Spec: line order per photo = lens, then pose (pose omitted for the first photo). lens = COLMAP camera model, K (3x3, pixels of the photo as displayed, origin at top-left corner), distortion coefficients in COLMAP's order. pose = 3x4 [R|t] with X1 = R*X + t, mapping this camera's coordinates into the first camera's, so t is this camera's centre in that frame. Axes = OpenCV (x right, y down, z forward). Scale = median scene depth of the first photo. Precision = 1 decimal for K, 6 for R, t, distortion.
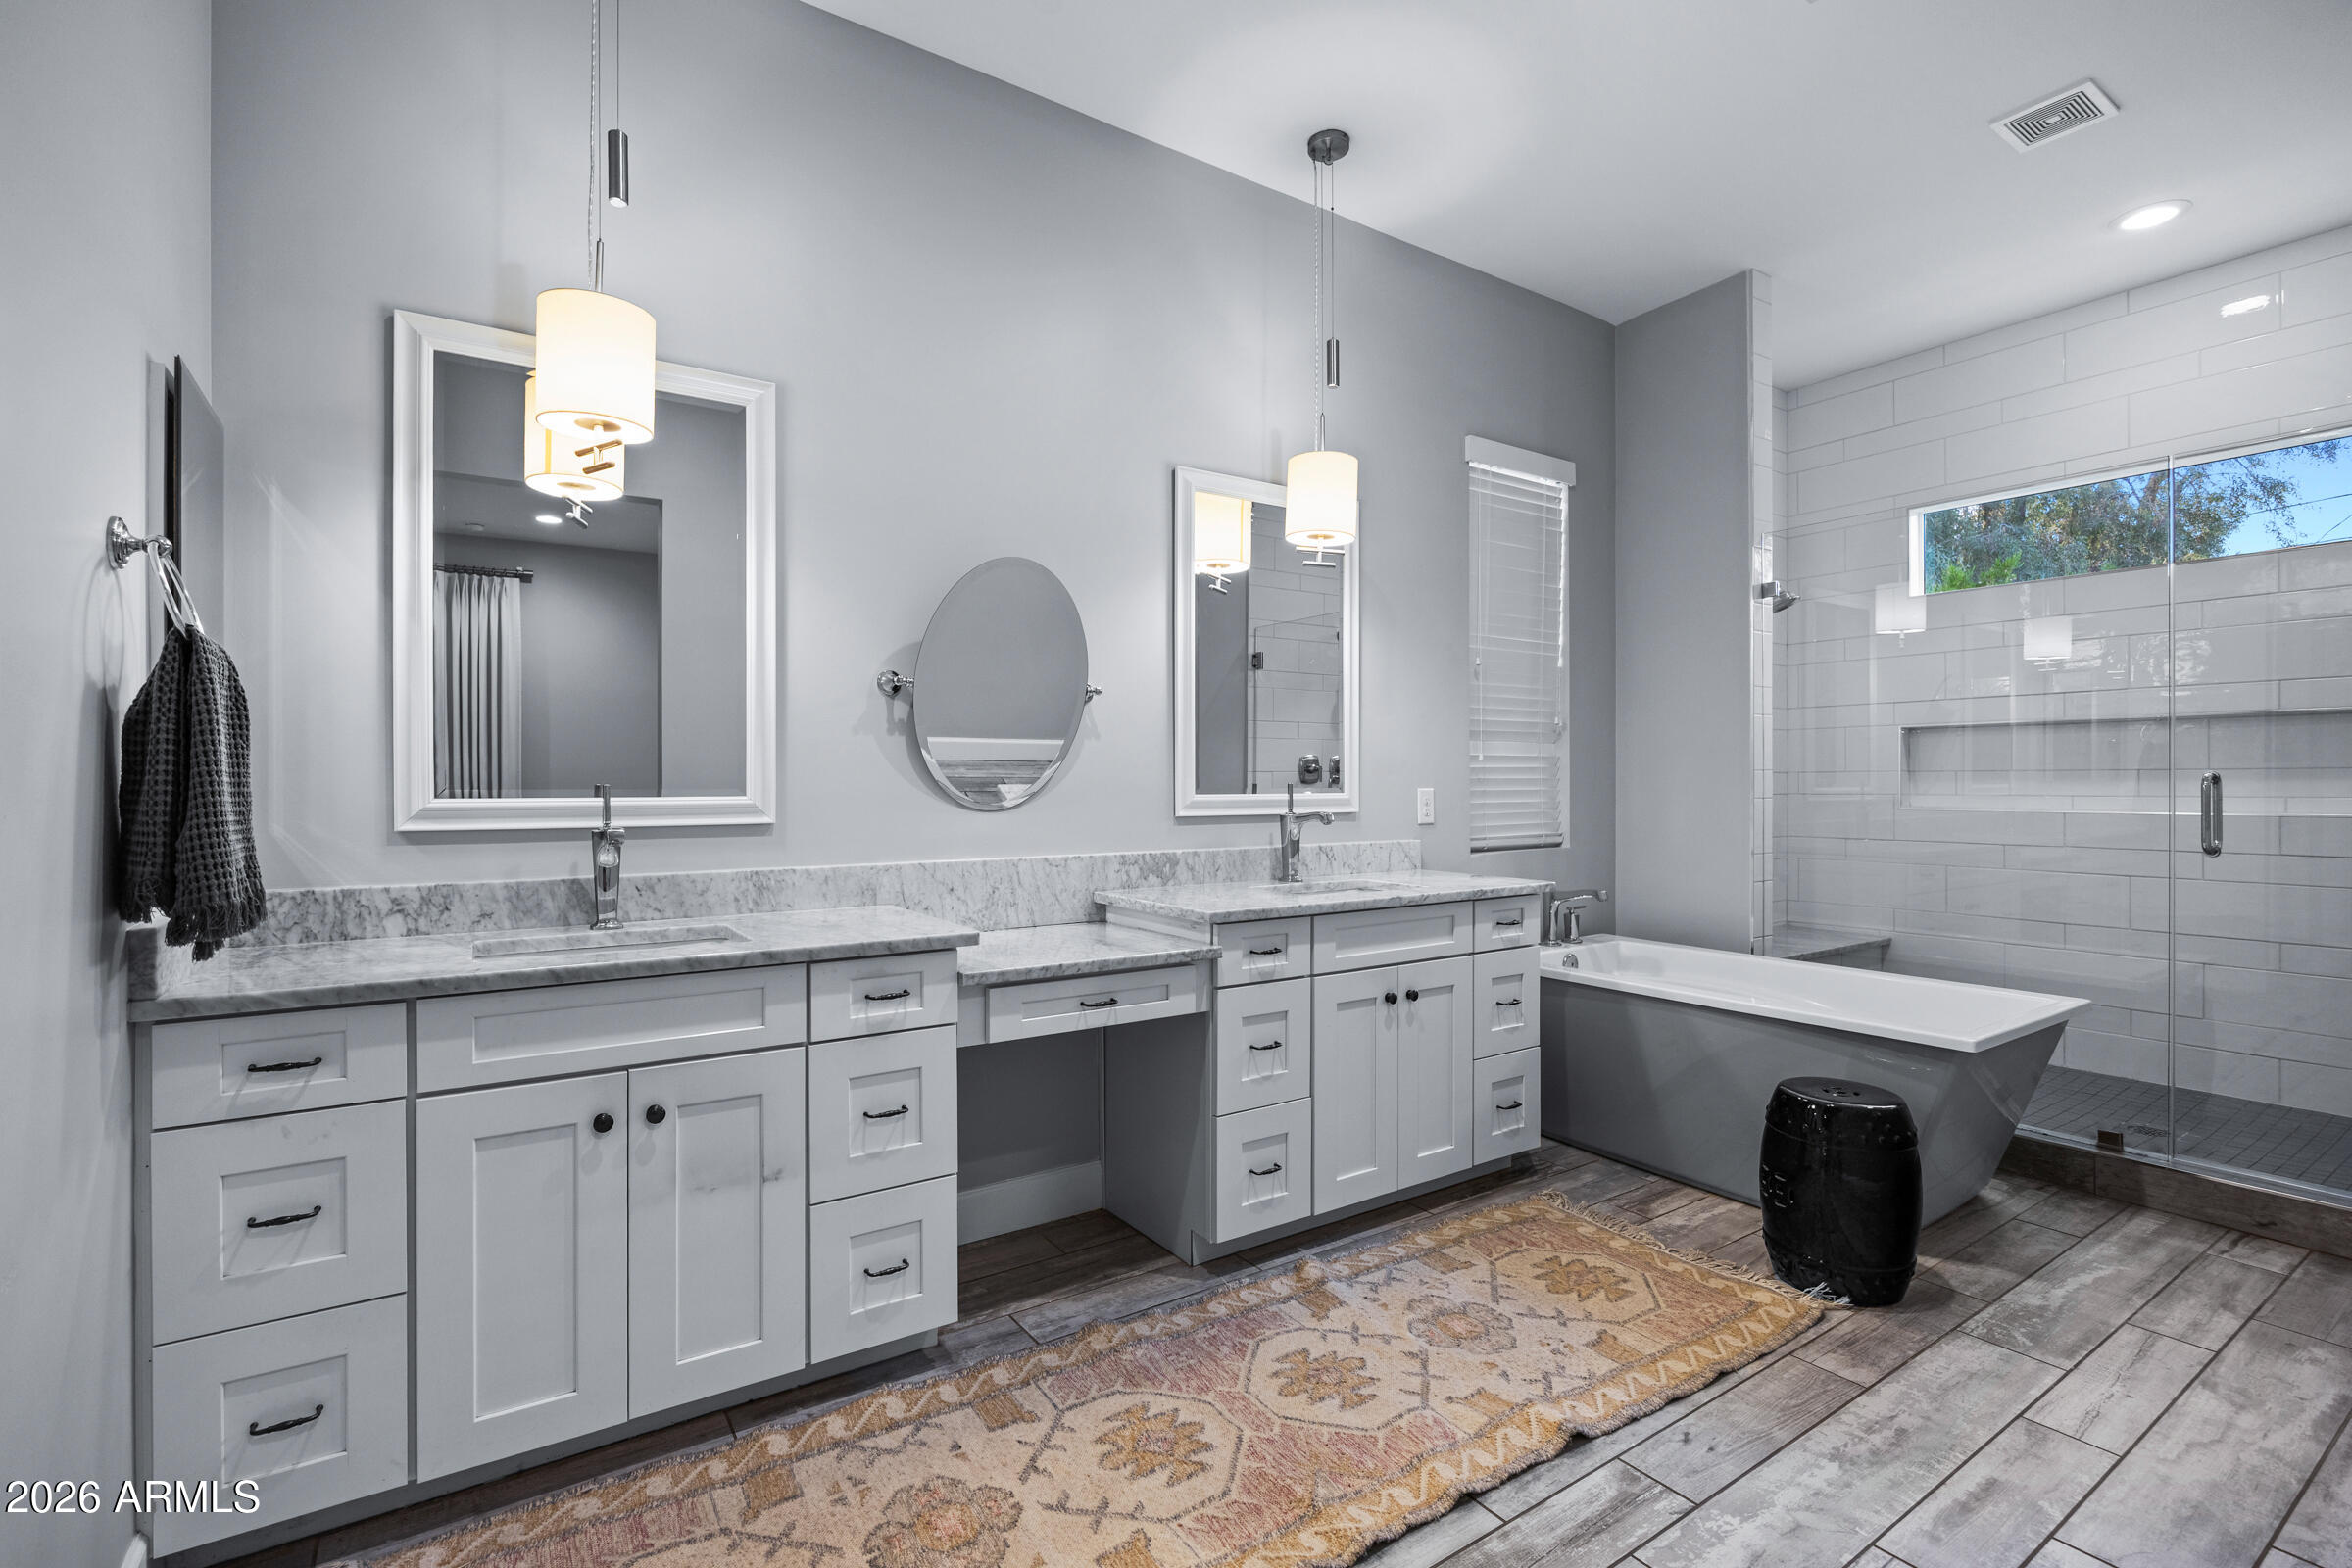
lens RADIAL K [[1060.0, 0, 1166.8], [0, 1060.0, 793.6], [0, 0, 1]] dist [-0.004453, -0.000316]
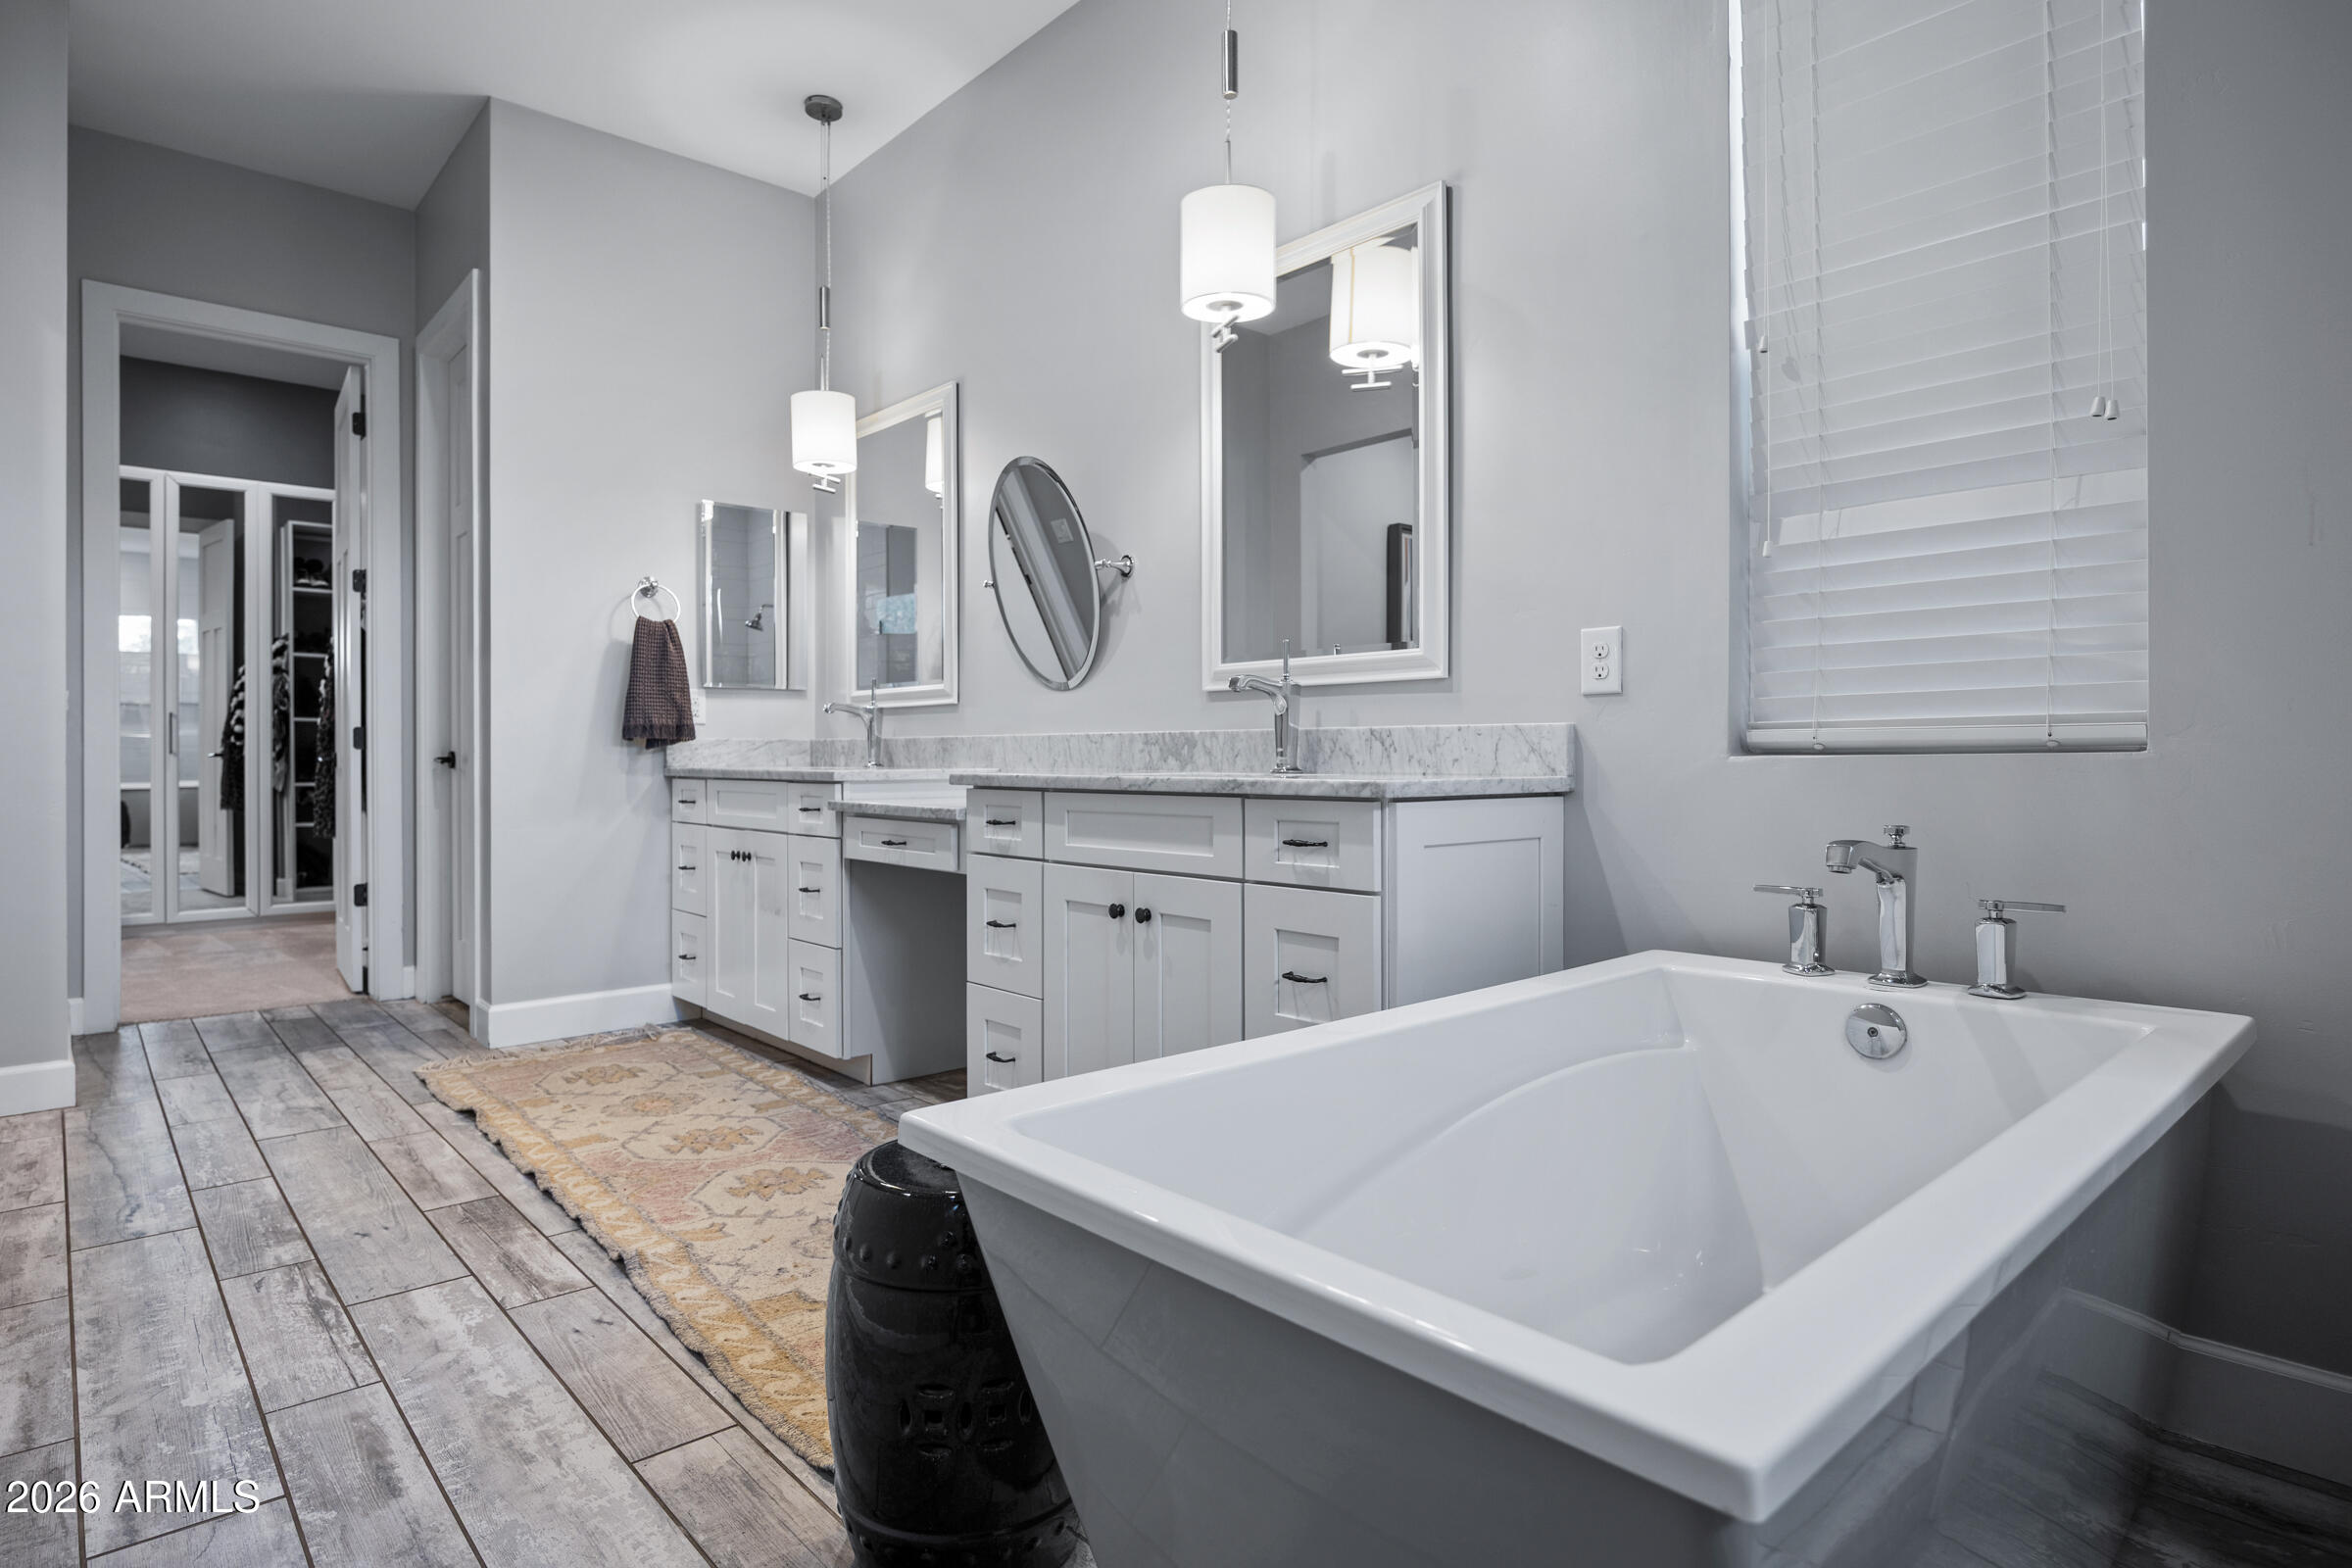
lens RADIAL K [[1275.1, 0, 1171.0], [0, 1275.1, 759.9], [0, 0, 1]] dist [-0.007873, -0.000022]
pose [[0.132479, 0.003328, -0.991180, 1.462138], [-0.008063, 0.999965, 0.002280, 0.106936], [0.991153, 0.007689, 0.132501, 1.192209]]
